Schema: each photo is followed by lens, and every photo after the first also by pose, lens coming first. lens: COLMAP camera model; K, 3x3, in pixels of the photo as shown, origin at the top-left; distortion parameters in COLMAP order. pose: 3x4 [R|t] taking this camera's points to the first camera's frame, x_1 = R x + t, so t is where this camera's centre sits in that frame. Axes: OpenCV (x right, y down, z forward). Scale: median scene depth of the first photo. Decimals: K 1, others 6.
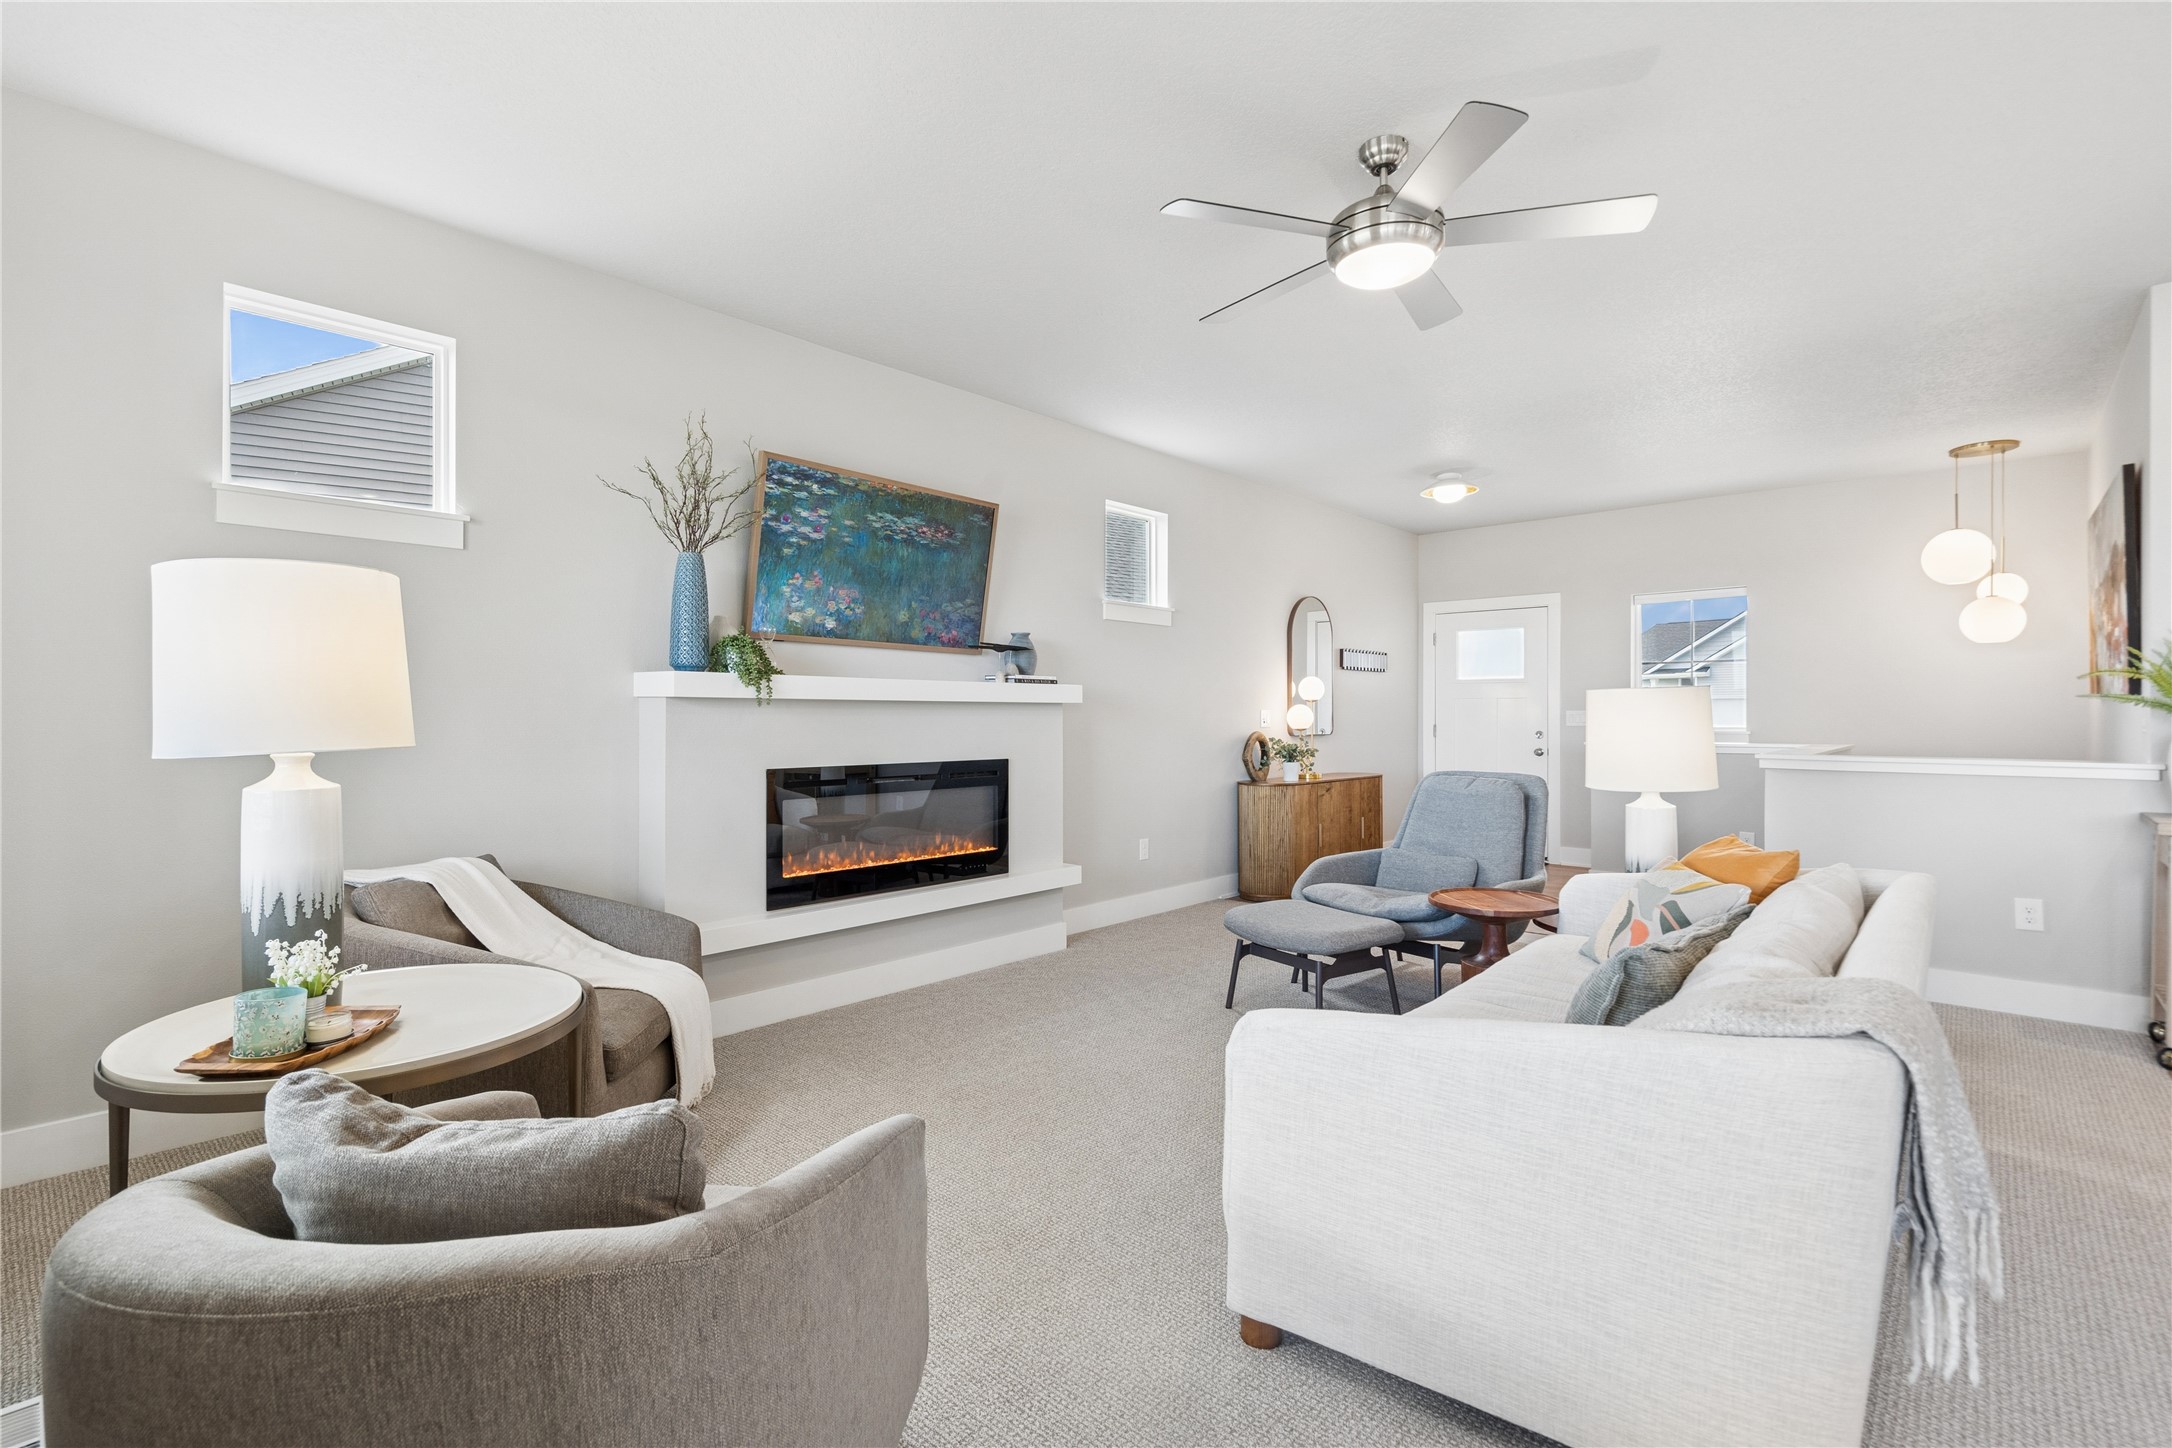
lens RADIAL K [[998.8, 0, 1089.7], [0, 998.8, 719.4], [0, 0, 1]] dist [-0.002929, 0.000074]
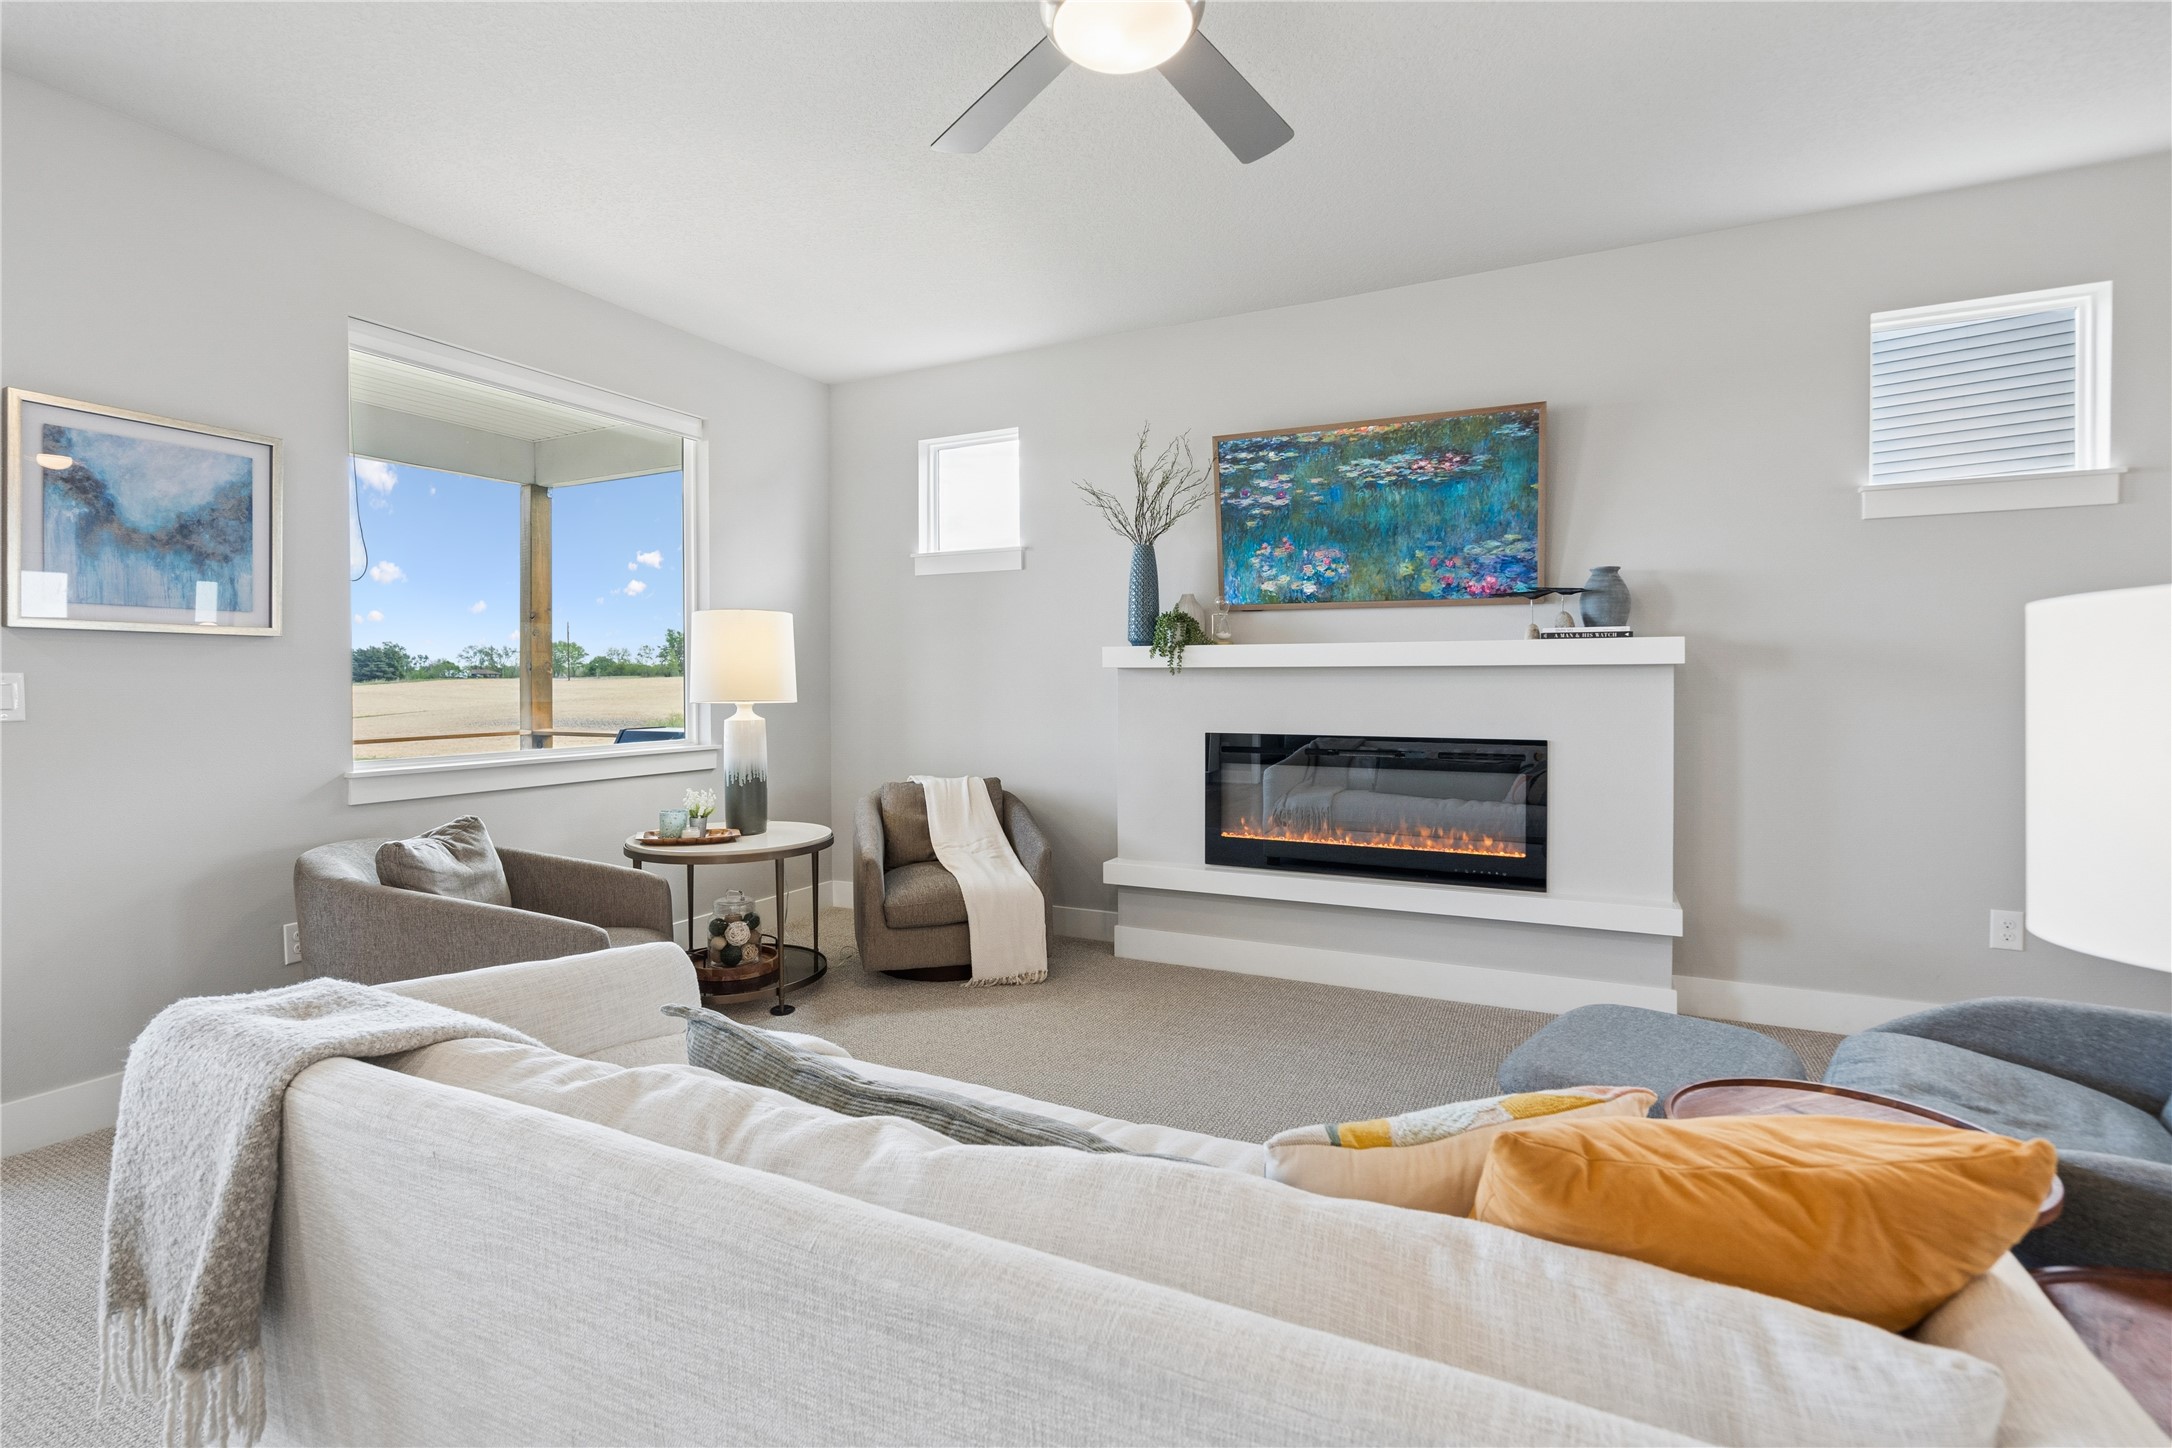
lens RADIAL K [[998.8, 0, 1079.9], [0, 998.8, 694.9], [0, 0, 1]] dist [-0.002929, 0.000074]
pose [[0.266759, 0.013017, -0.963675, 0.619755], [-0.002383, 0.999915, 0.012847, -0.004355], [0.963760, -0.001131, 0.266767, 0.529472]]
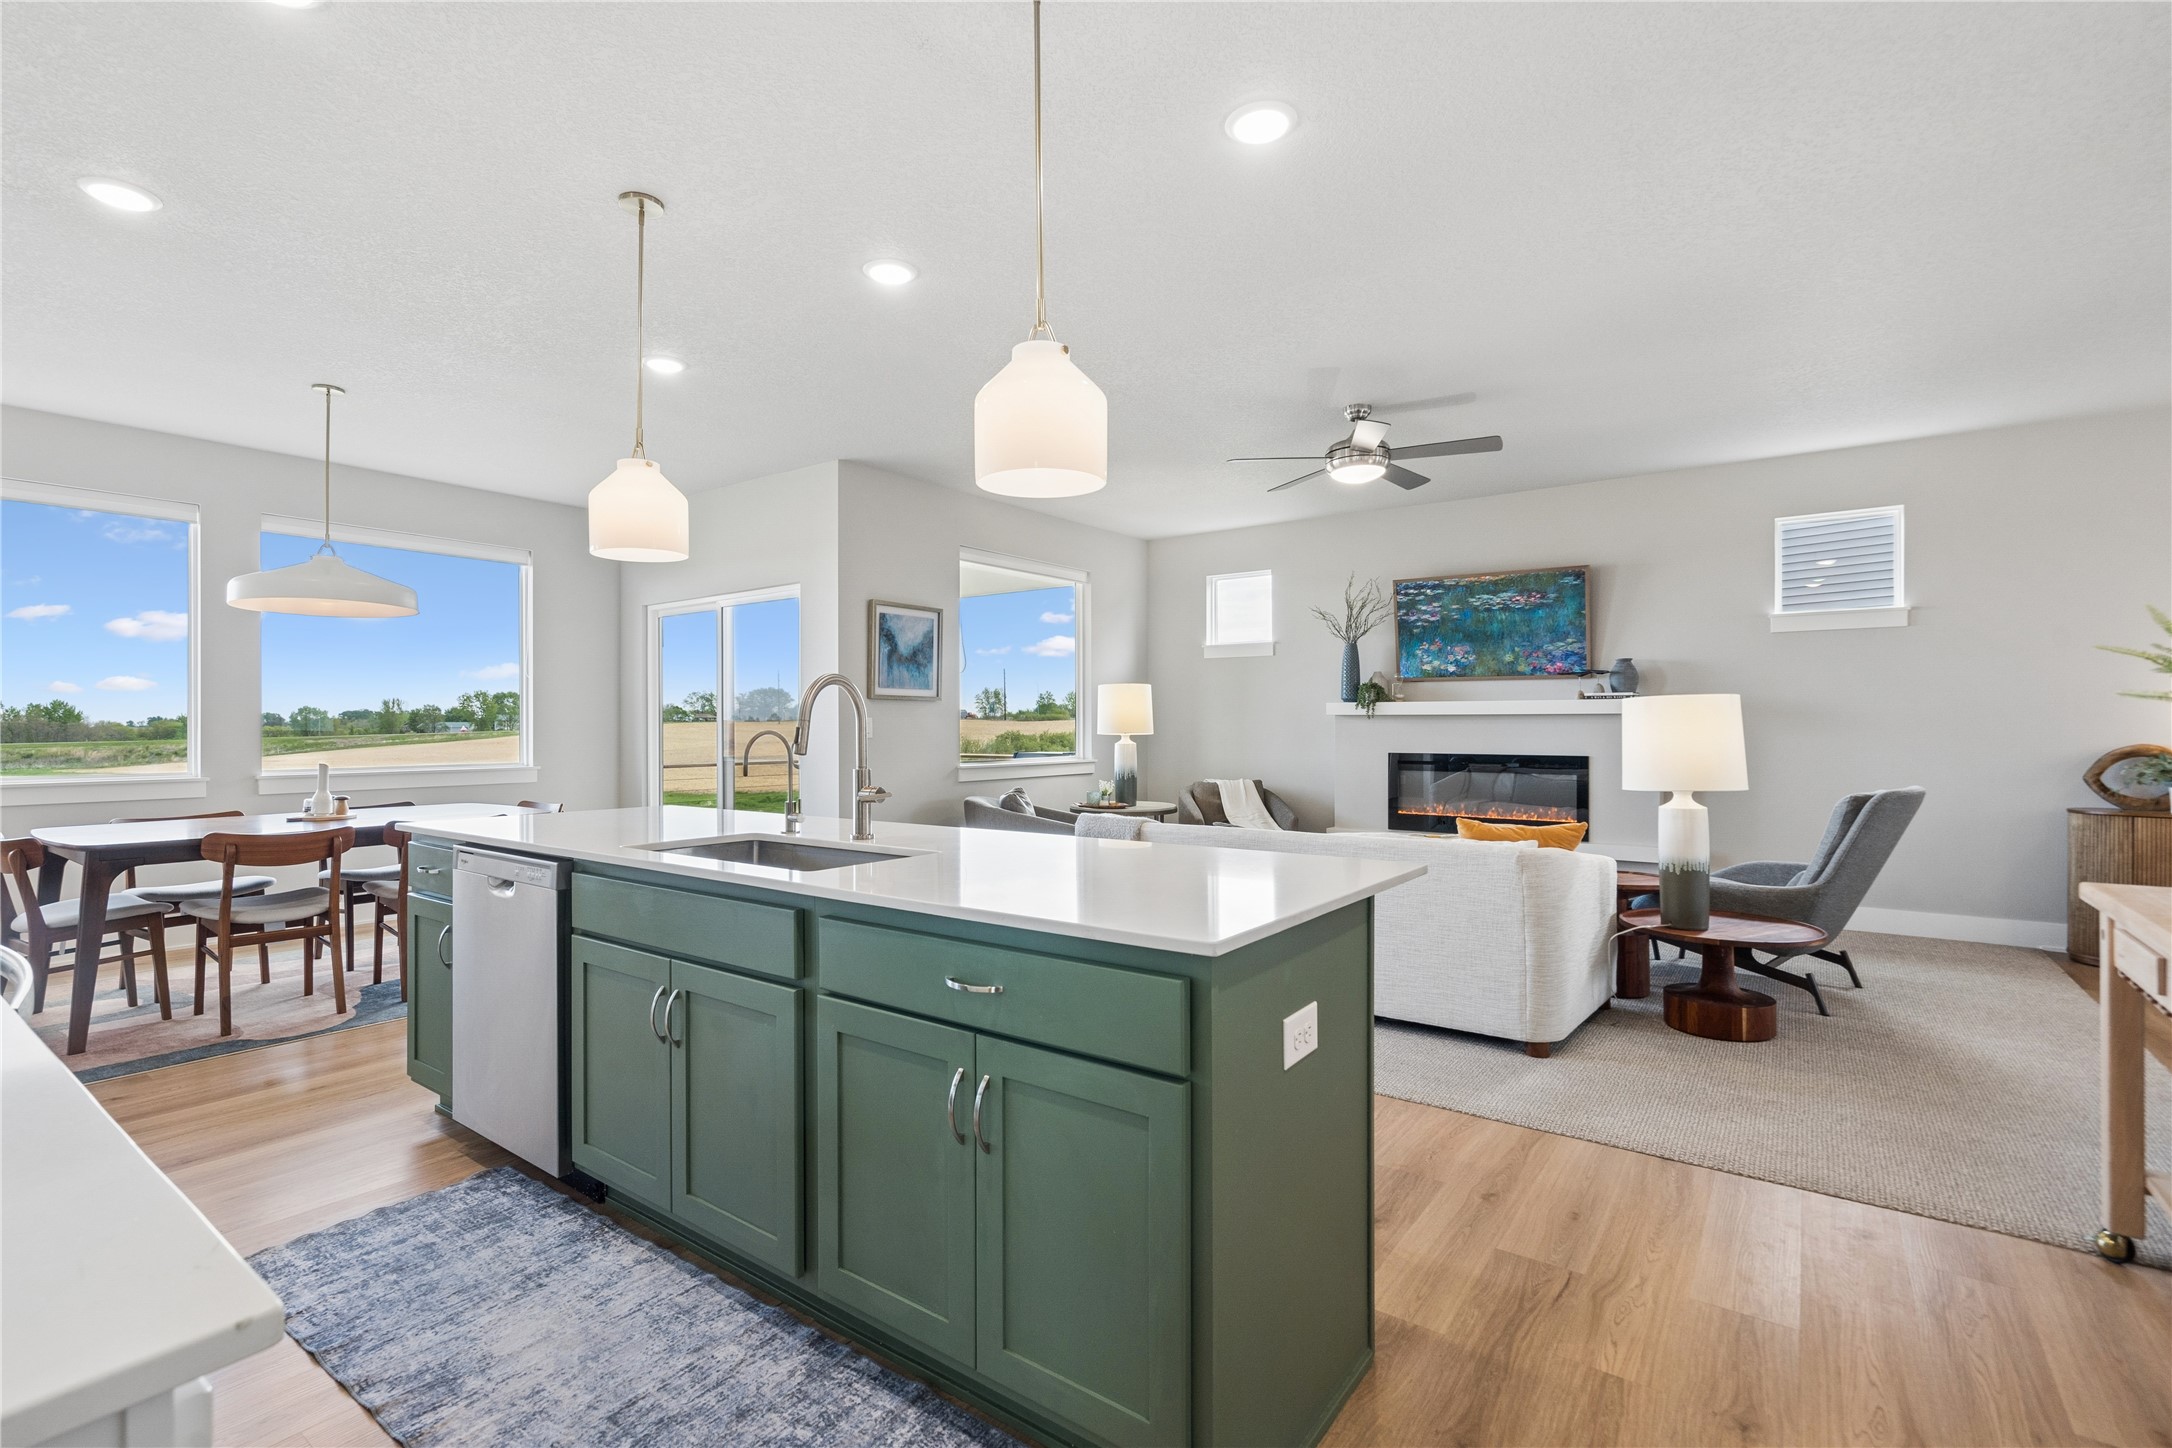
lens RADIAL K [[998.8, 0, 1080.2], [0, 998.8, 728.5], [0, 0, 1]] dist [-0.002929, 0.000074]
pose [[0.102272, 0.003445, -0.994751, 1.329740], [-0.004240, 0.999986, 0.003028, 0.000861], [0.994747, 0.003908, 0.102285, 0.220473]]
